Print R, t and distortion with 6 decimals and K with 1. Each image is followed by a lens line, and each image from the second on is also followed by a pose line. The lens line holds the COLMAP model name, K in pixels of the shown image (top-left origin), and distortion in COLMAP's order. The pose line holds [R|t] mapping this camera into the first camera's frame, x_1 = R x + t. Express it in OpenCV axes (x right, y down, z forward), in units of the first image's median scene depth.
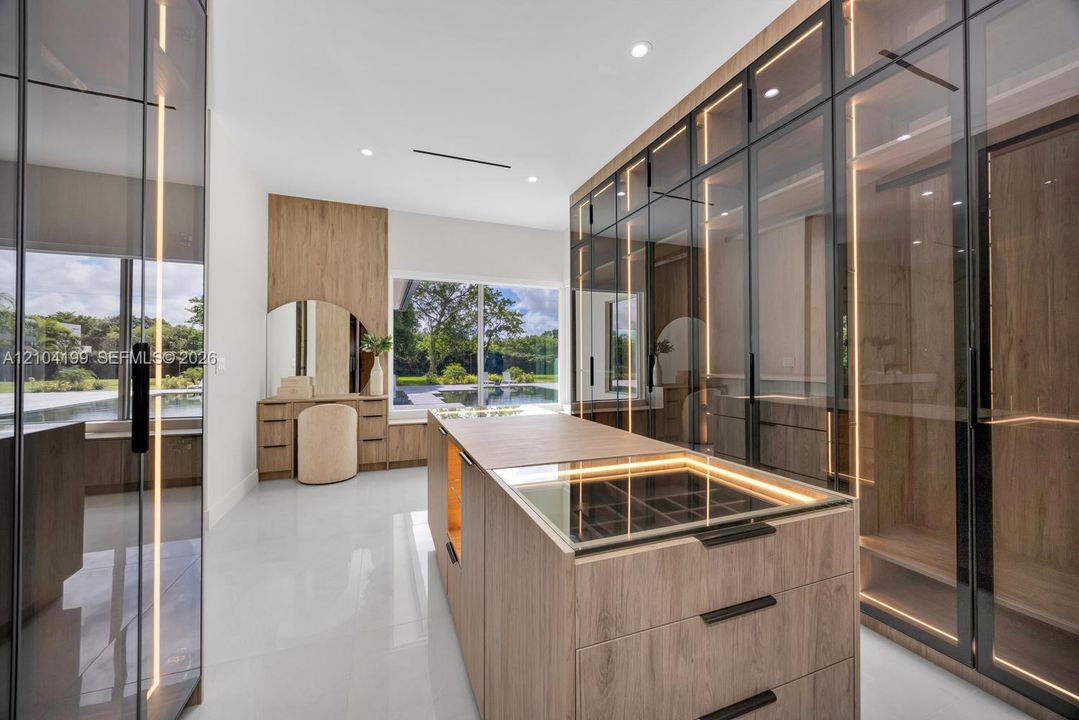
lens RADIAL K [[418.1, 0, 536.6], [0, 418.1, 359.1], [0, 0, 1]] dist [-0.001364, -0.000198]
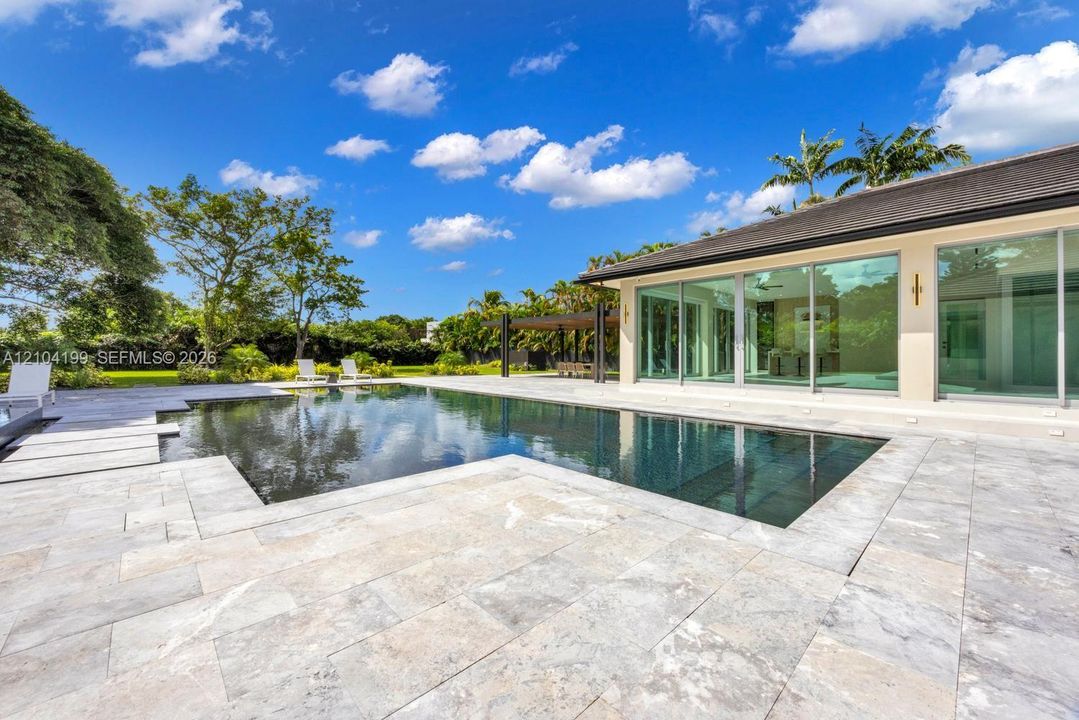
lens RADIAL K [[418.1, 0, 536.6], [0, 418.1, 359.1], [0, 0, 1]] dist [-0.001364, -0.000198]
pose [[0.923816, 0.001895, 0.382832, -0.034049], [-0.008984, 0.999820, 0.016730, 0.011458], [-0.382731, -0.018895, 0.923667, 0.235193]]
